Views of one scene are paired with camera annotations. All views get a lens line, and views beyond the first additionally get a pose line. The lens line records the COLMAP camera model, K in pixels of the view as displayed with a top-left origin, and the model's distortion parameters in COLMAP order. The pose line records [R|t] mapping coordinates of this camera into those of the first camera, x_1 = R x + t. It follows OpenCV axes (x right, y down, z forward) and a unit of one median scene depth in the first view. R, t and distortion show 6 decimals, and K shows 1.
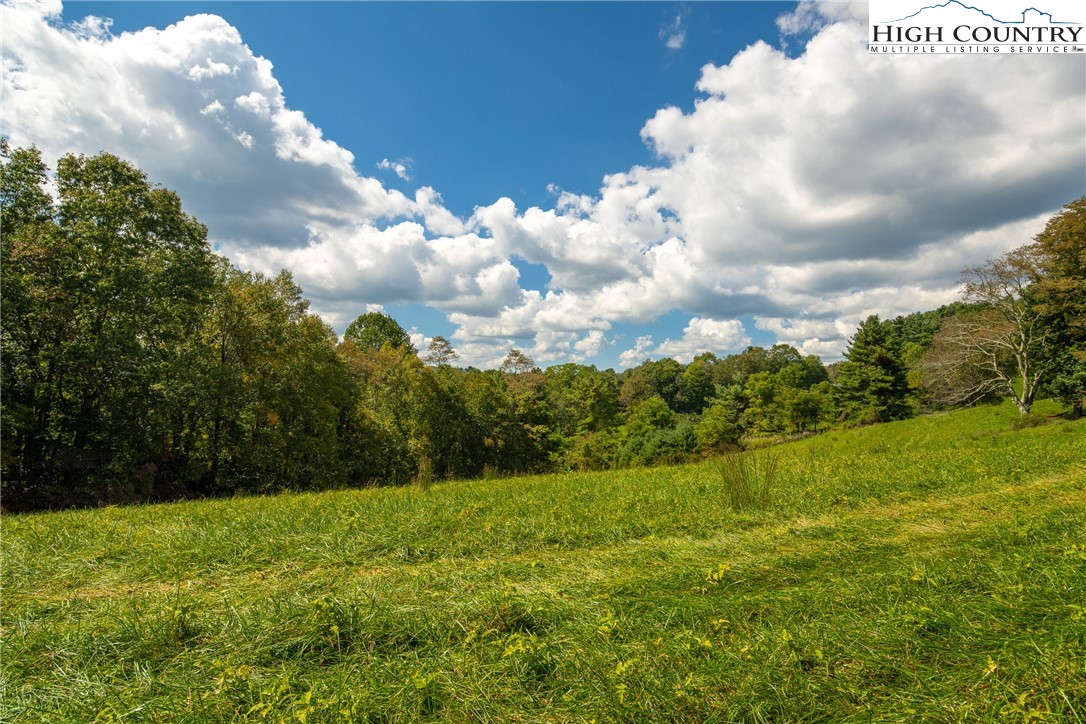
lens RADIAL K [[548.1, 0, 543.0], [0, 548.1, 362.0], [0, 0, 1]] dist [-0.000258, -0.004987]
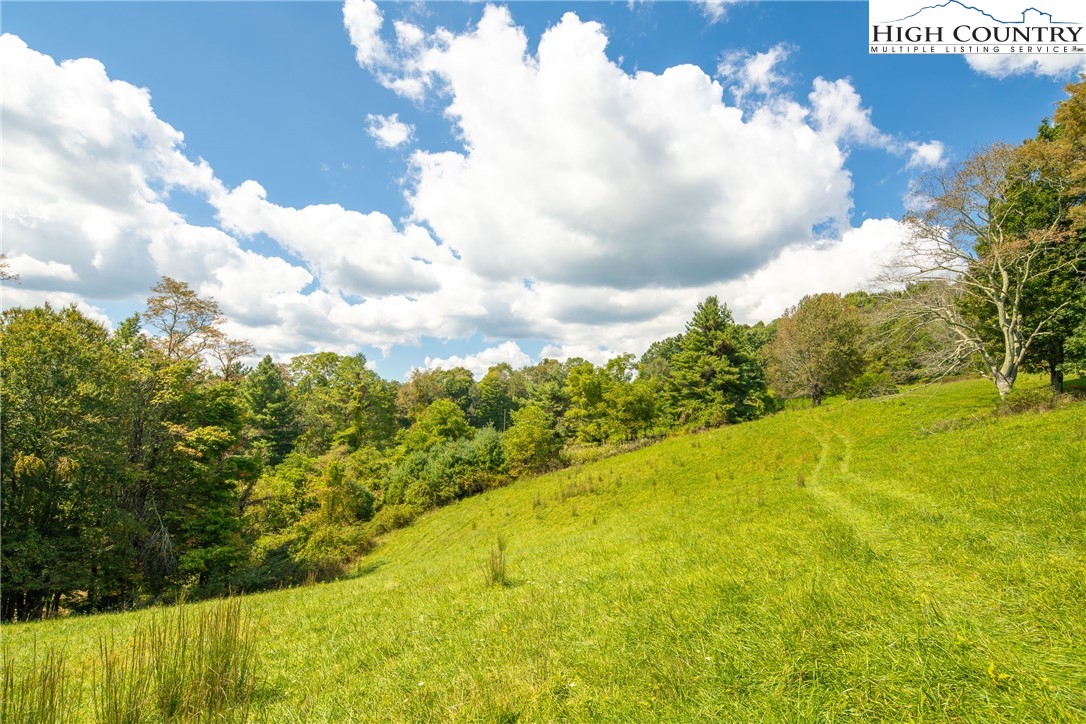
lens RADIAL K [[548.1, 0, 543.0], [0, 548.1, 362.0], [0, 0, 1]] dist [-0.000258, -0.004987]
pose [[0.929398, 0.034284, 0.367483, 0.063832], [-0.019526, 0.998849, -0.043805, 0.053320], [-0.368562, 0.033537, 0.928998, 0.318493]]
